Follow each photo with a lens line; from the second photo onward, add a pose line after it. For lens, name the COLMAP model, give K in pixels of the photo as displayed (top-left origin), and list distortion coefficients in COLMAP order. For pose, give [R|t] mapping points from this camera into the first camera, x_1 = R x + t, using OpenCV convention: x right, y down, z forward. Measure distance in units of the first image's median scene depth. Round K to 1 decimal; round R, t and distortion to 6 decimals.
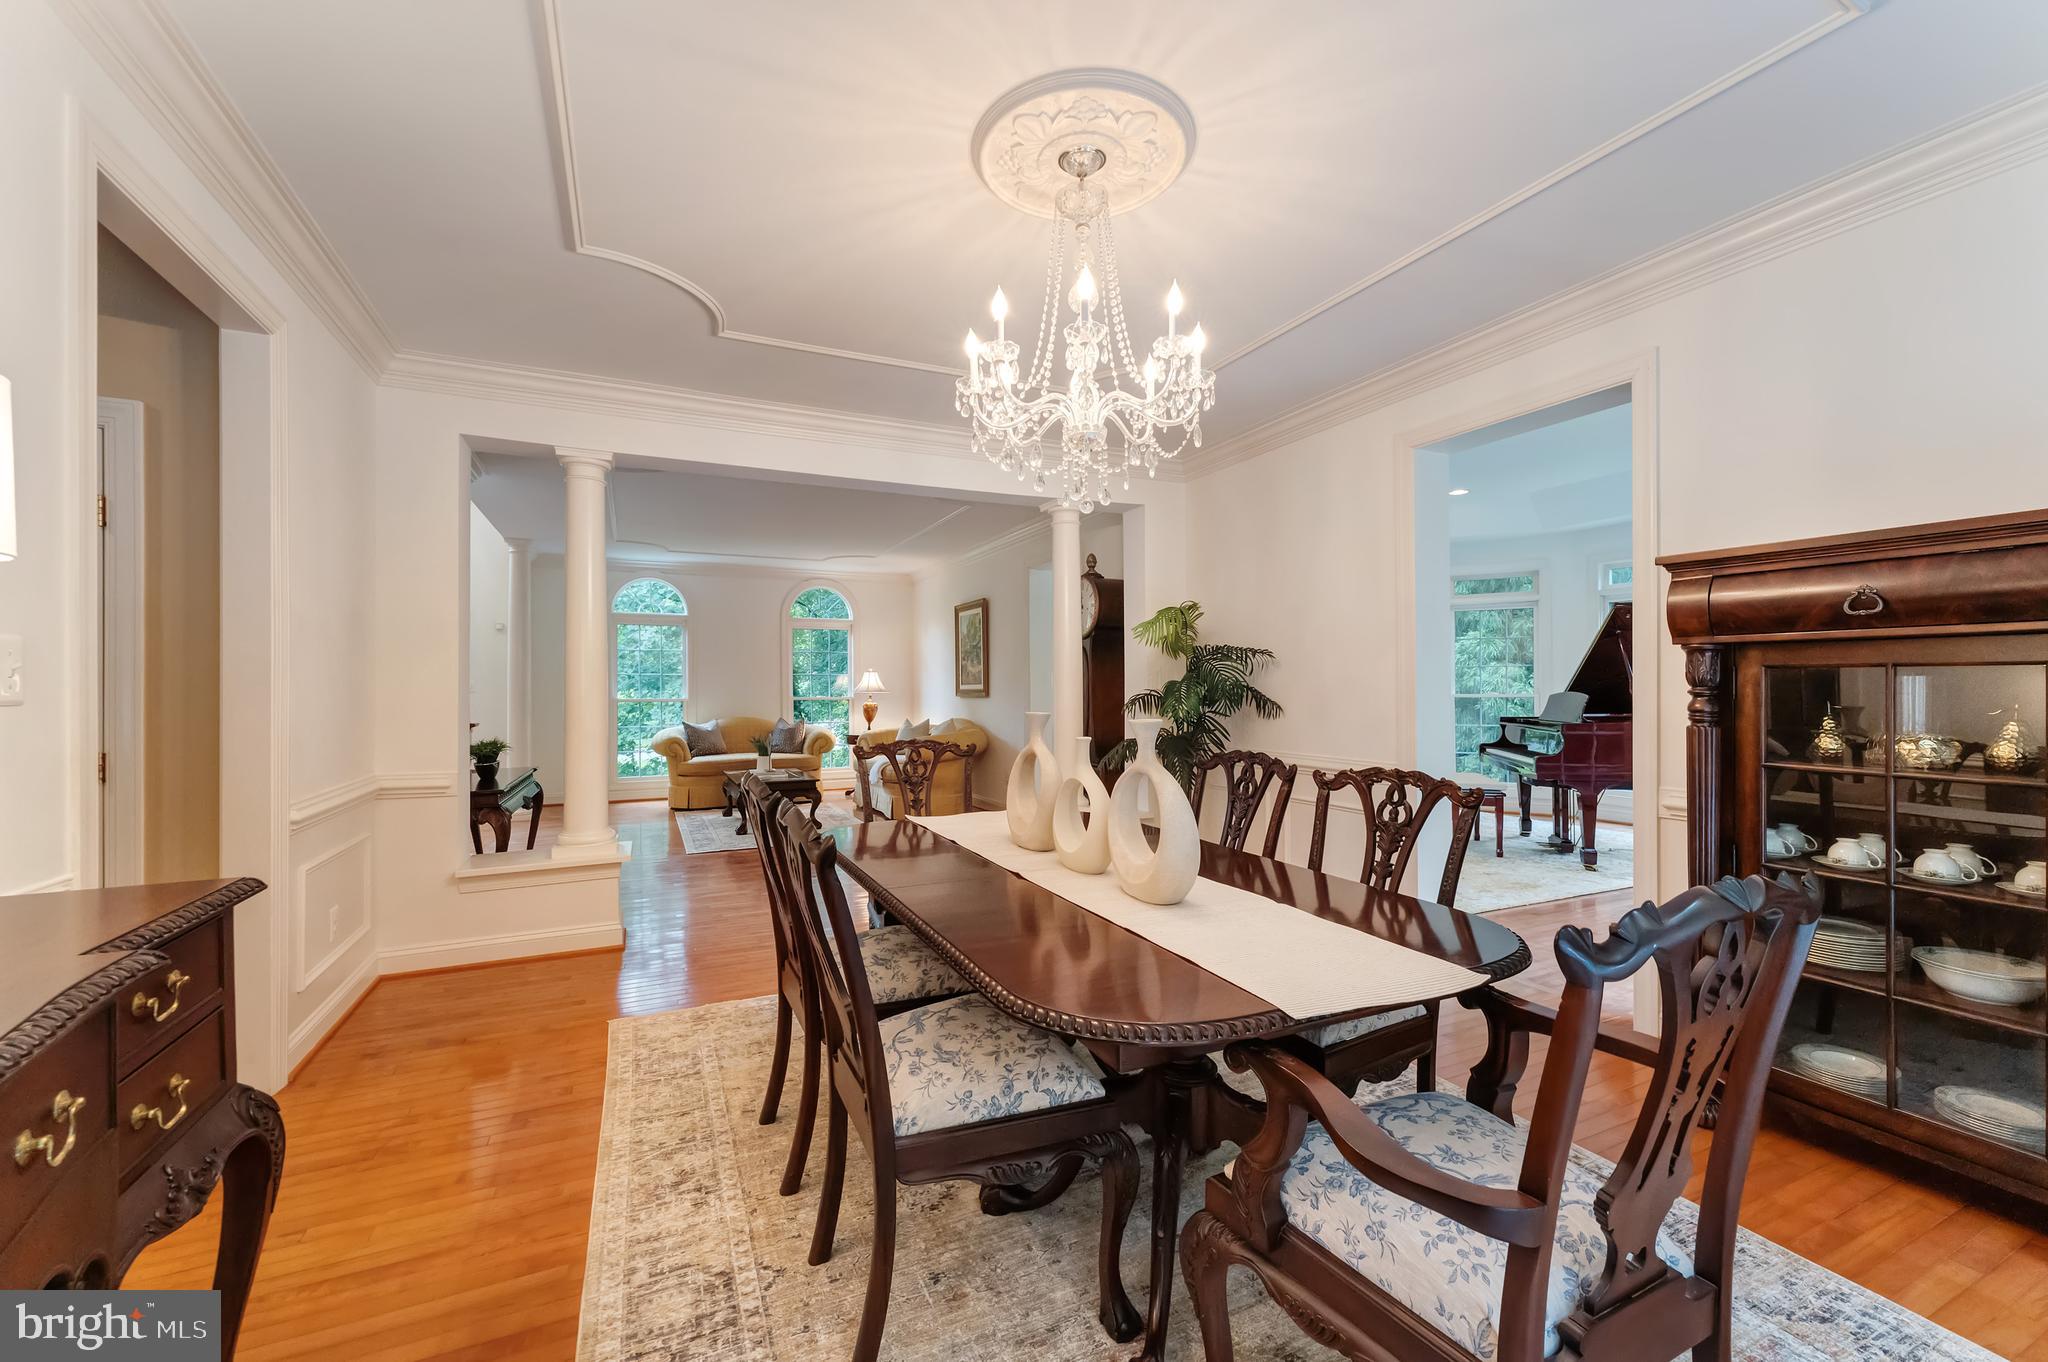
lens RADIAL K [[816.4, 0, 1025.8], [0, 816.4, 682.6], [0, 0, 1]] dist [0.002755, 0.000198]
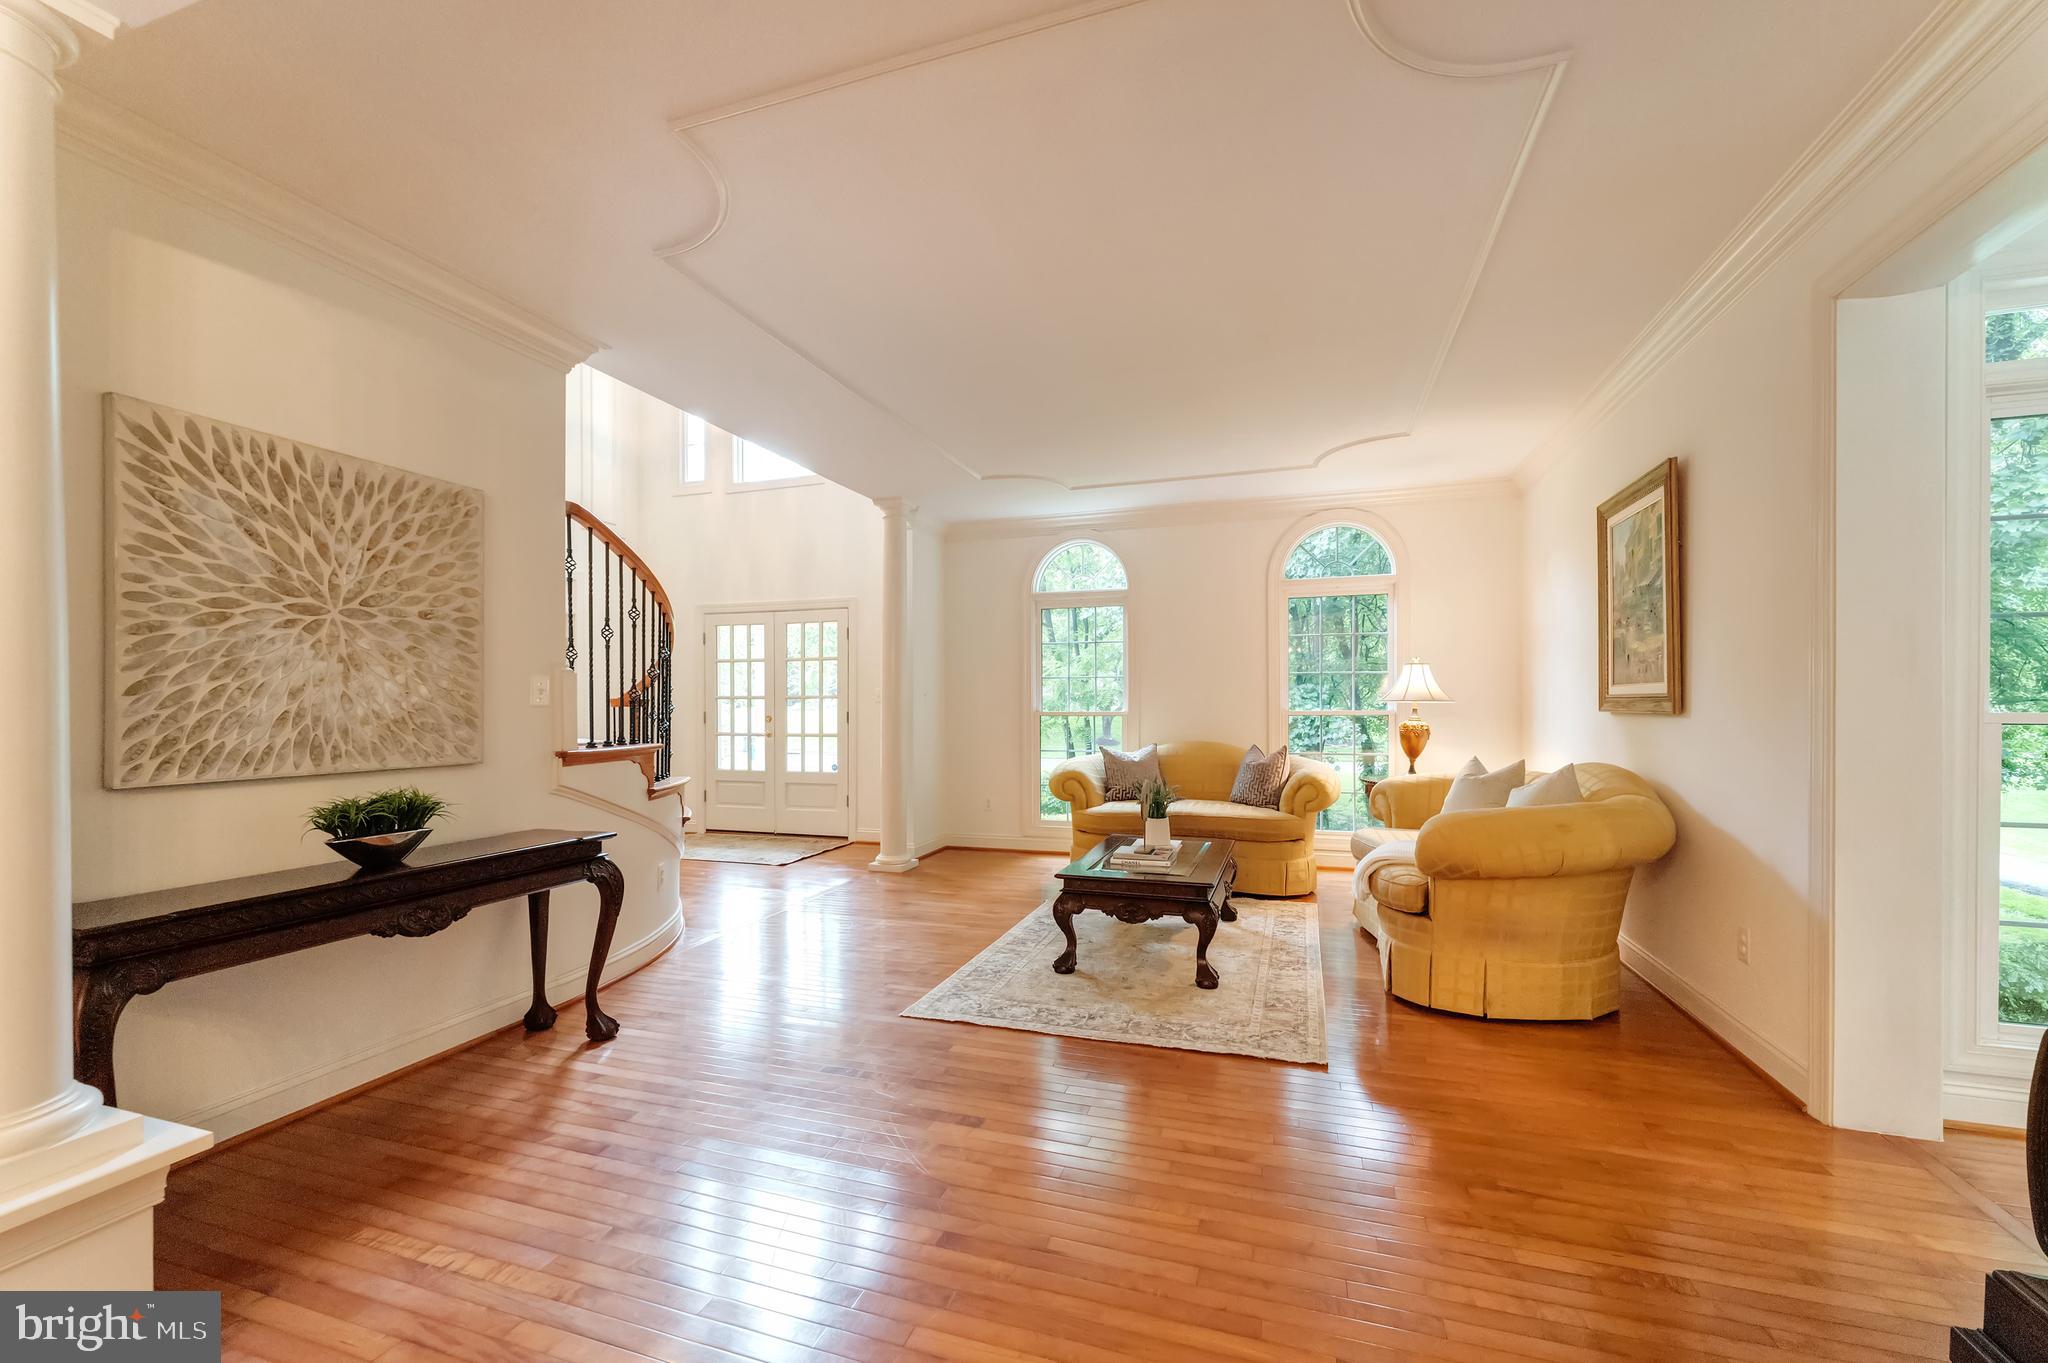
lens RADIAL K [[816.4, 0, 1037.3], [0, 816.4, 698.1], [0, 0, 1]] dist [0.002755, 0.000198]
pose [[0.712662, -0.005685, -0.701485, 0.006022], [0.009925, 0.999949, 0.001980, 0.005869], [0.701438, -0.008374, 0.712681, 0.474870]]
